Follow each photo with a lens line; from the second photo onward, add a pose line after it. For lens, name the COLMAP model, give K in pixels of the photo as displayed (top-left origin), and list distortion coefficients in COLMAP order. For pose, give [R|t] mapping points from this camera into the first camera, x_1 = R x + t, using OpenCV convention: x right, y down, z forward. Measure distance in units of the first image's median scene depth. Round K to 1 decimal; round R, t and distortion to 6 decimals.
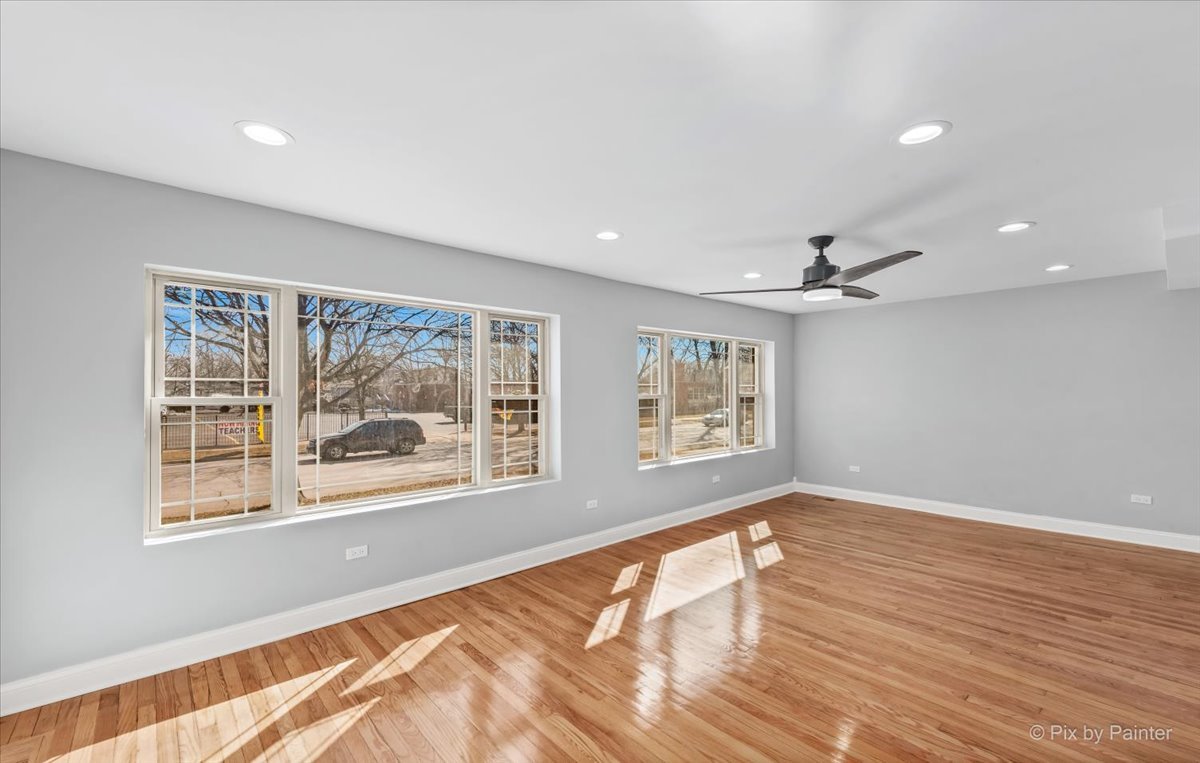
lens RADIAL K [[496.4, 0, 602.0], [0, 496.4, 387.1], [0, 0, 1]] dist [0.009927, -0.000164]
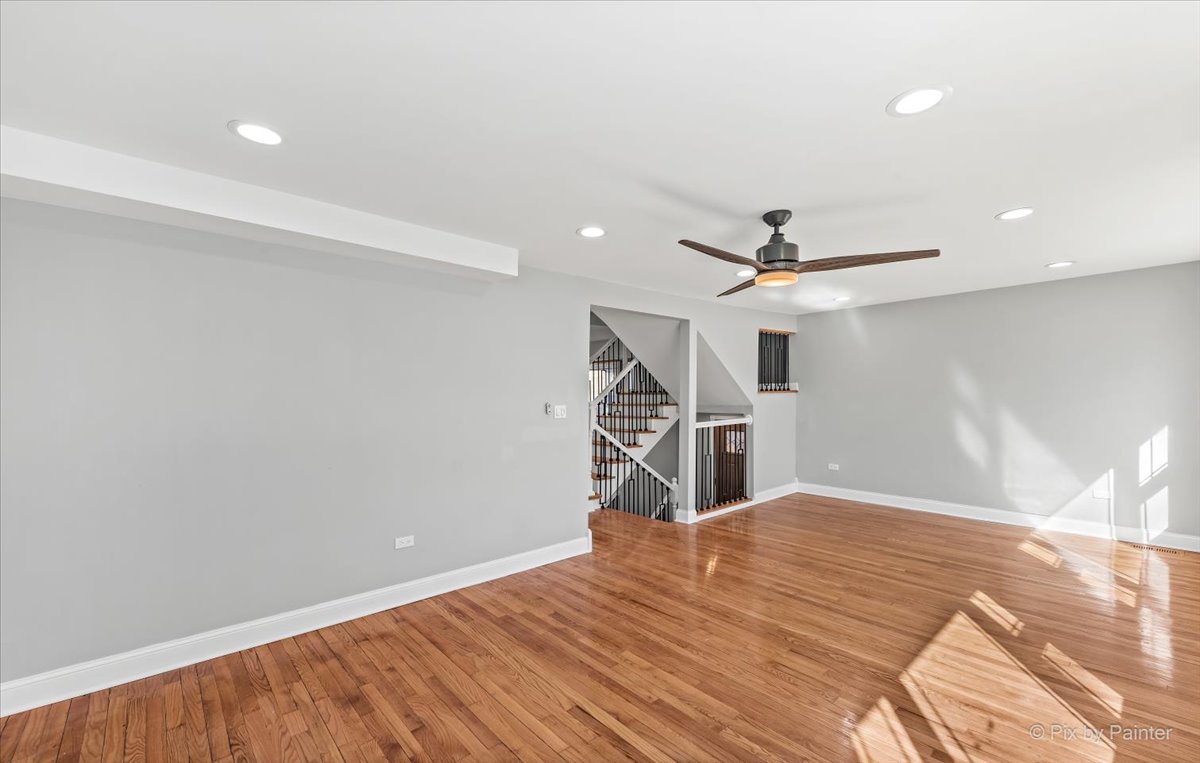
lens RADIAL K [[496.4, 0, 602.0], [0, 496.4, 387.1], [0, 0, 1]] dist [0.009927, -0.000164]
pose [[-0.999897, 0.014066, 0.002806, 0.757170], [0.014020, 0.999776, -0.015851, 0.012015], [-0.003028, -0.015810, -0.999870, 1.893350]]
